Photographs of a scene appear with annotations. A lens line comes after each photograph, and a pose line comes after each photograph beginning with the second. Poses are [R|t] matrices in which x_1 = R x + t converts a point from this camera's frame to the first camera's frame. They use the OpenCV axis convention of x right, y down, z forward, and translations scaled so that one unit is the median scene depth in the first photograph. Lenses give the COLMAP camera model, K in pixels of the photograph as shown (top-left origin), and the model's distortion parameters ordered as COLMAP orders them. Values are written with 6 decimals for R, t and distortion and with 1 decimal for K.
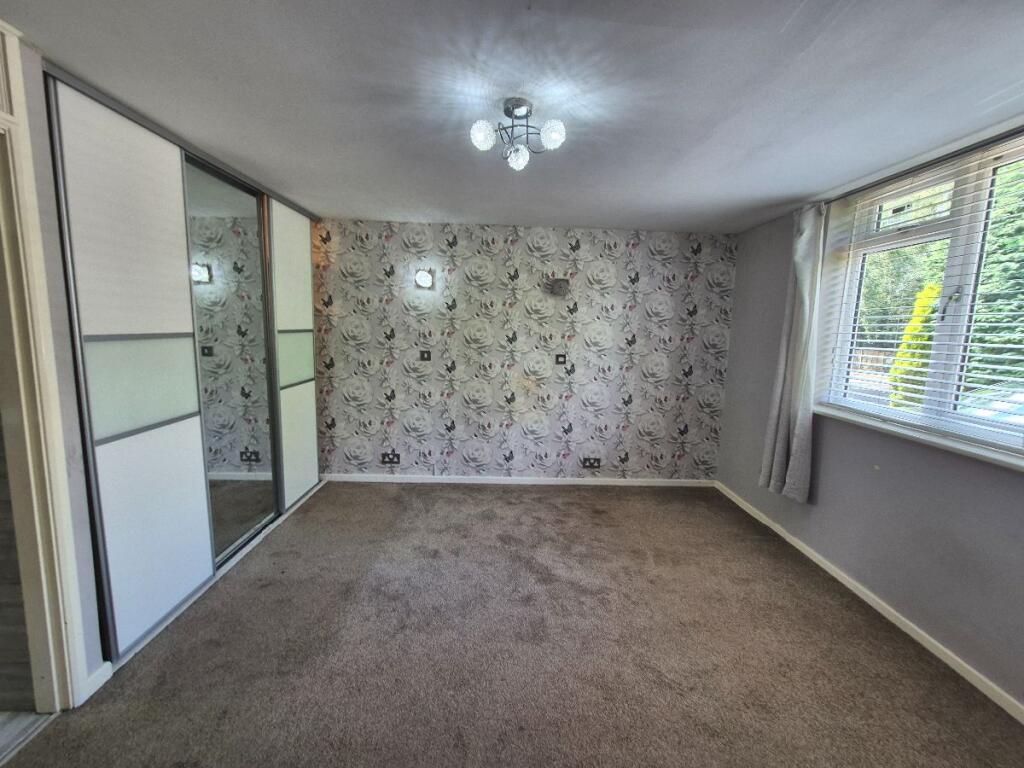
lens RADIAL K [[418.9, 0, 513.3], [0, 418.9, 381.0], [0, 0, 1]] dist [0.000834, 0.000019]
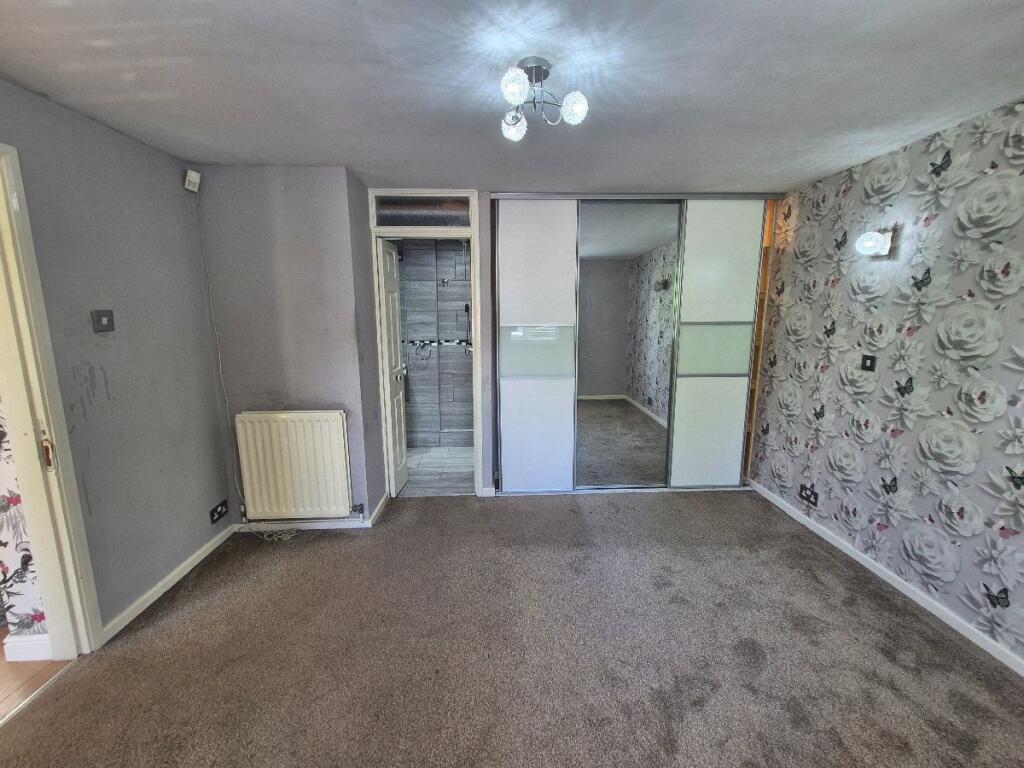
lens RADIAL K [[418.9, 0, 514.8], [0, 418.9, 383.3], [0, 0, 1]] dist [0.000834, 0.000019]
pose [[0.021079, 0.147977, -0.988766, 0.426395], [-0.125664, 0.981535, 0.144215, -0.055239], [0.991849, 0.121213, 0.039286, 0.443205]]
